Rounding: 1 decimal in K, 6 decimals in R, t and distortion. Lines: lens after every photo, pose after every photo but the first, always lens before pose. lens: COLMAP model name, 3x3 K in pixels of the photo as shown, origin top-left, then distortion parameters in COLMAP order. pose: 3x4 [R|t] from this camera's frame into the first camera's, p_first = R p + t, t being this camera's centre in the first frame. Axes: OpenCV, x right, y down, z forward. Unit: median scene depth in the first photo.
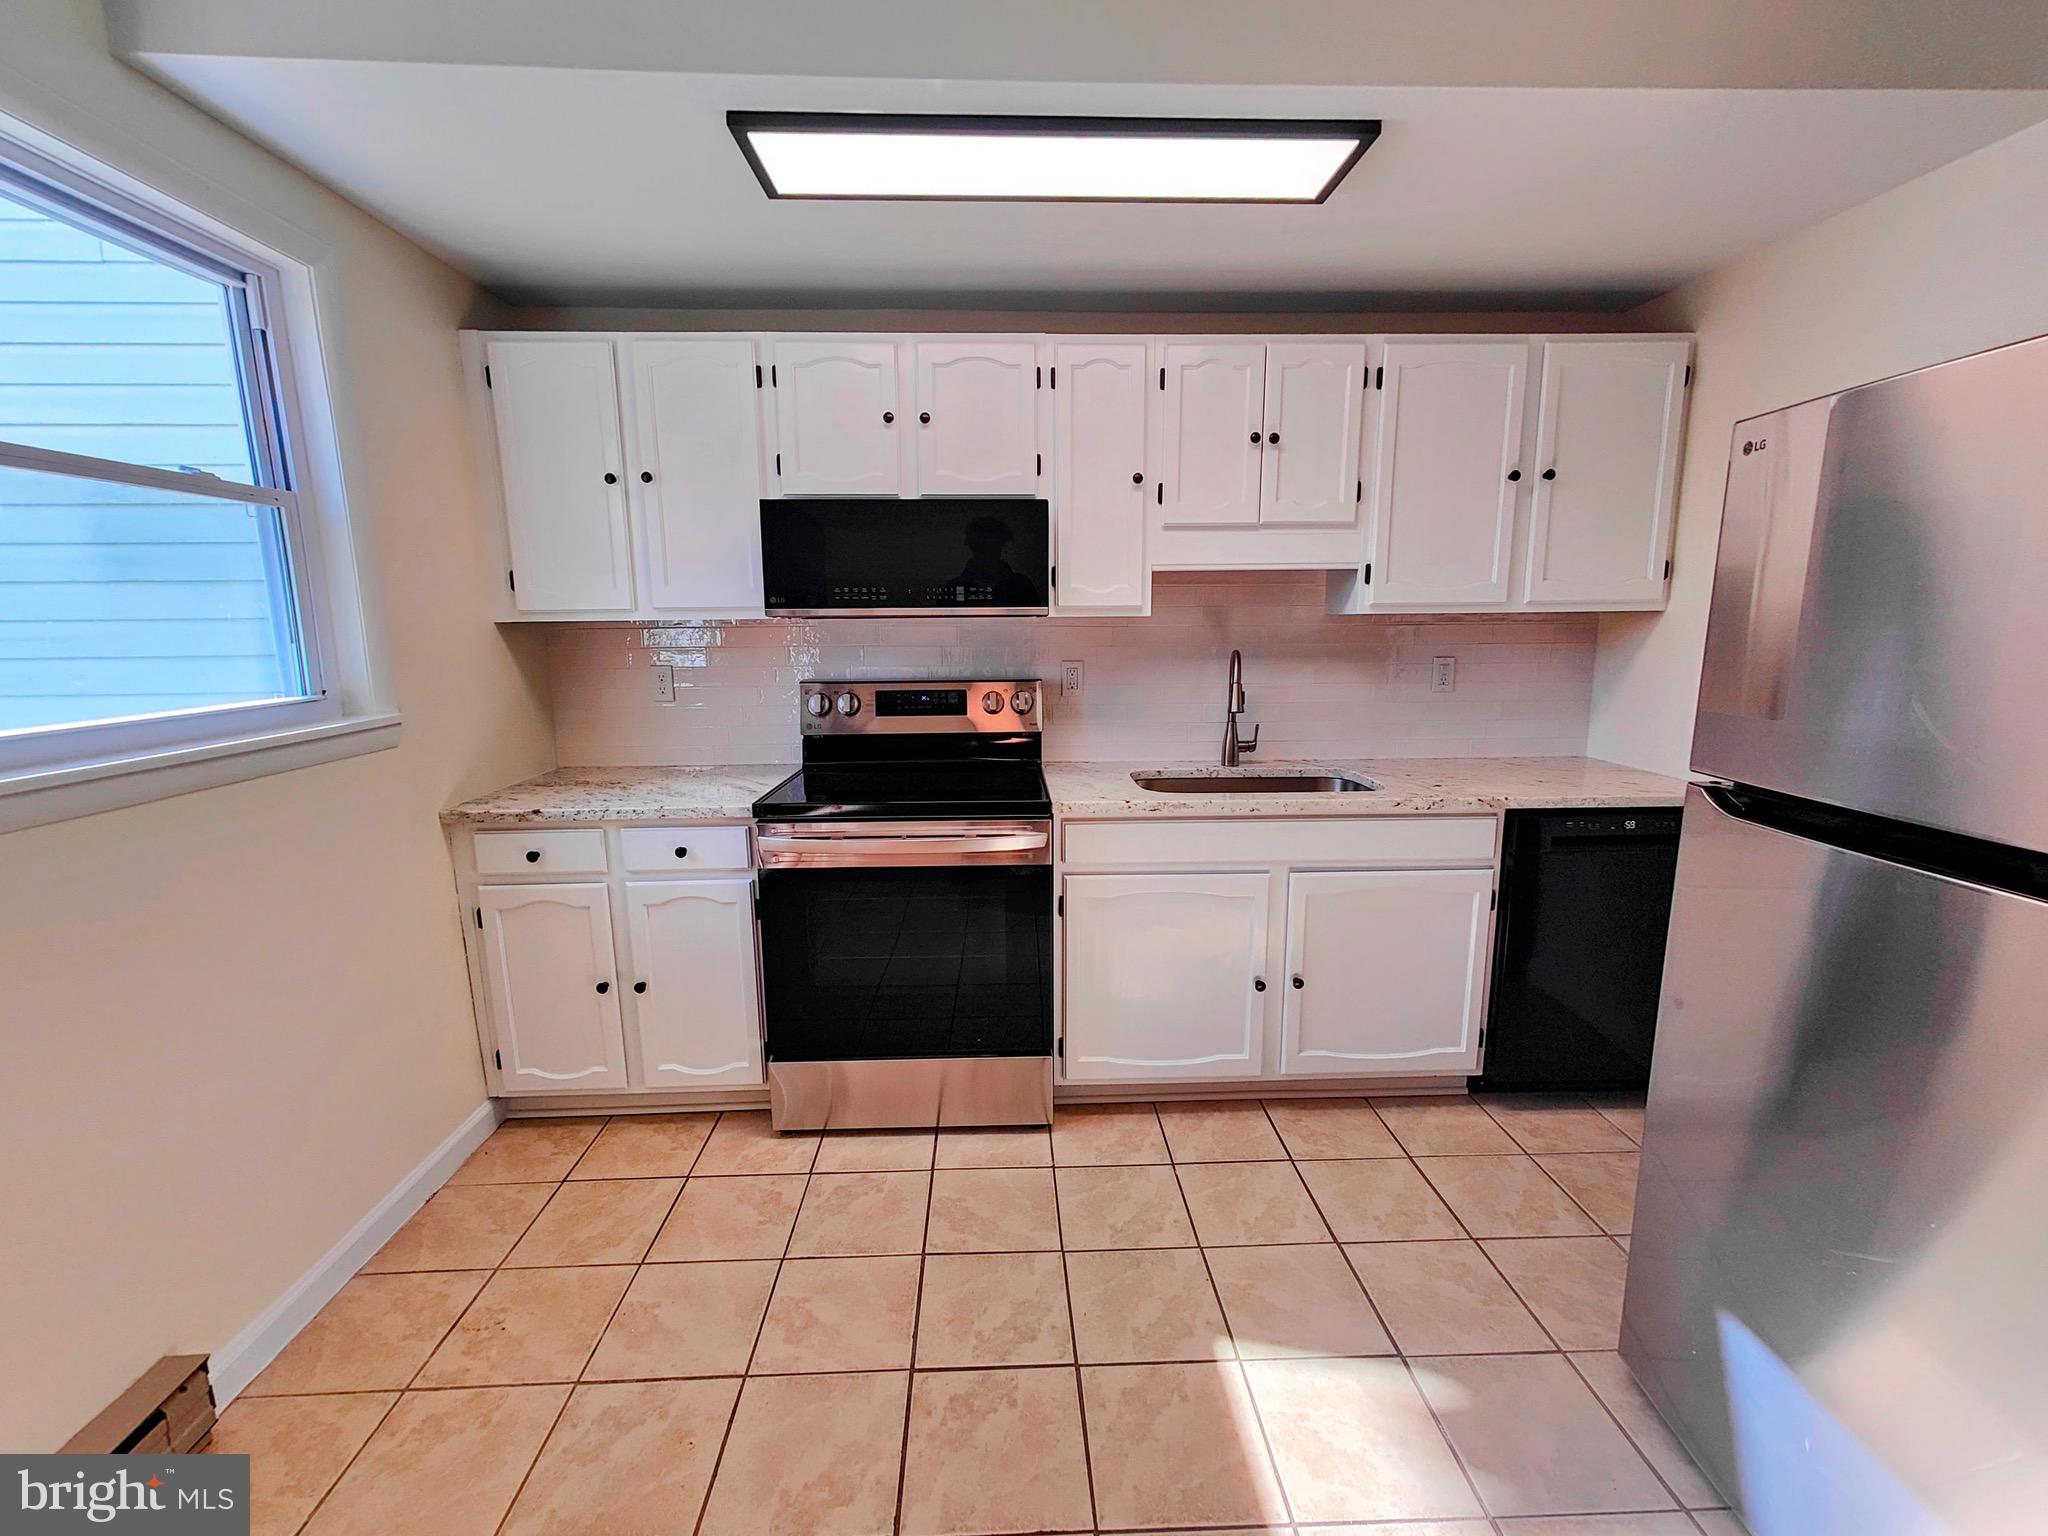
lens RADIAL K [[903.6, 0, 1029.6], [0, 903.6, 772.4], [0, 0, 1]] dist [0.001626, 0.000237]
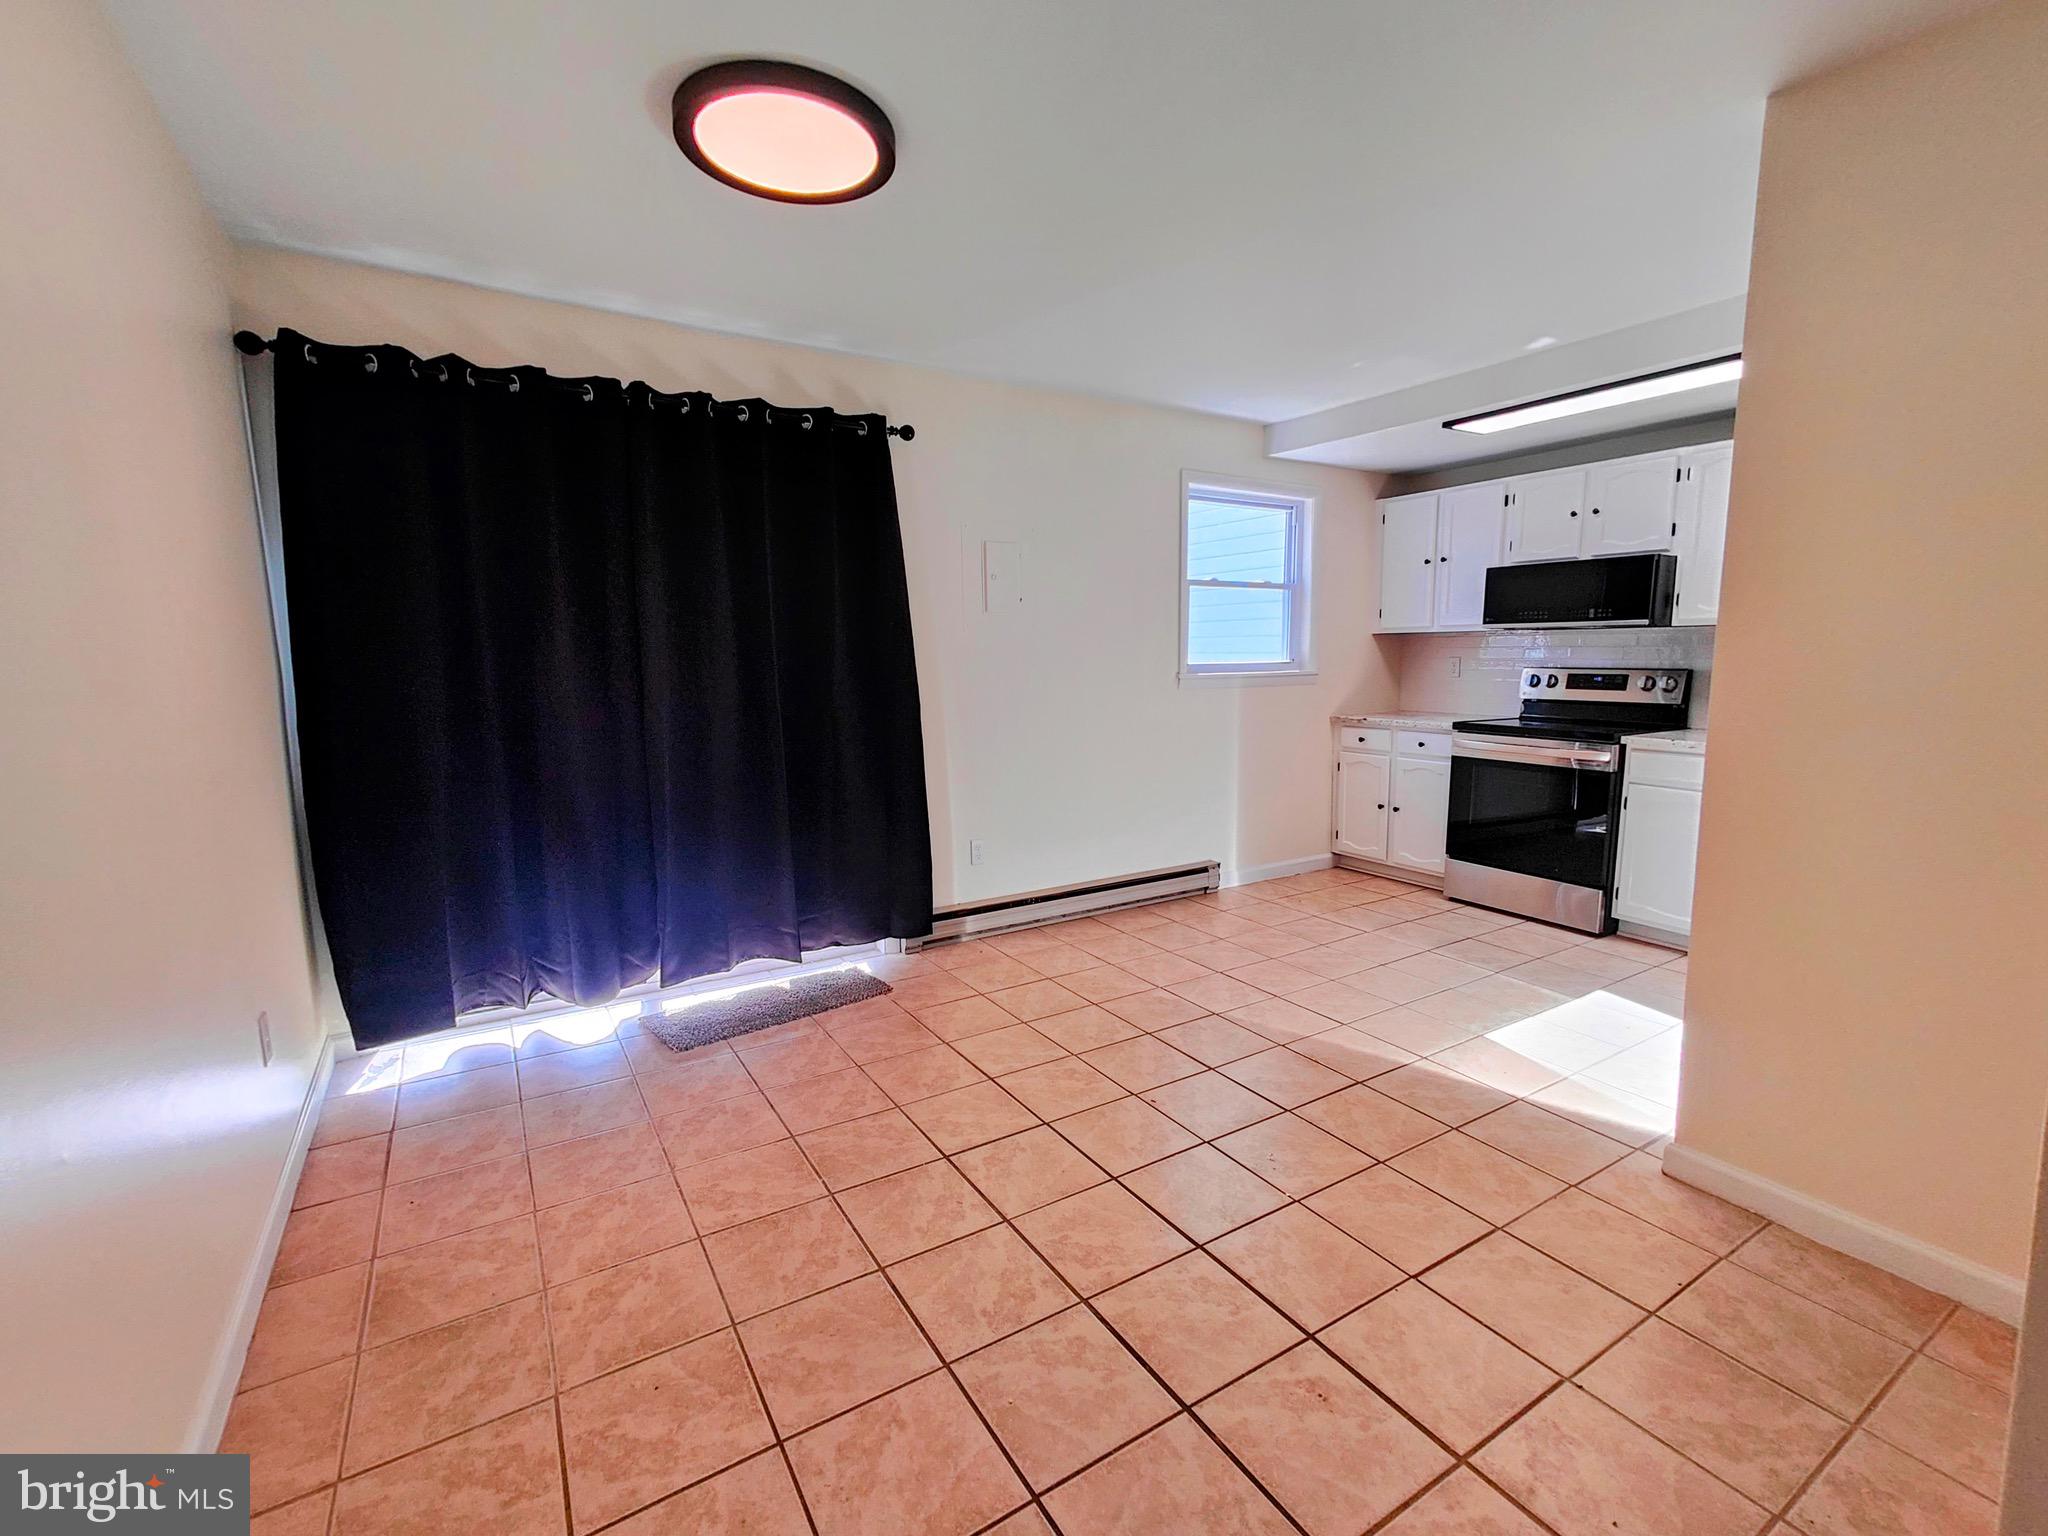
lens RADIAL K [[903.6, 0, 1029.6], [0, 903.6, 772.4], [0, 0, 1]] dist [0.001626, 0.000237]
pose [[0.495457, 0.121634, -0.860074, 0.896637], [-0.145762, 0.987749, 0.055722, 0.159104], [0.856315, 0.097758, 0.507117, -0.747441]]
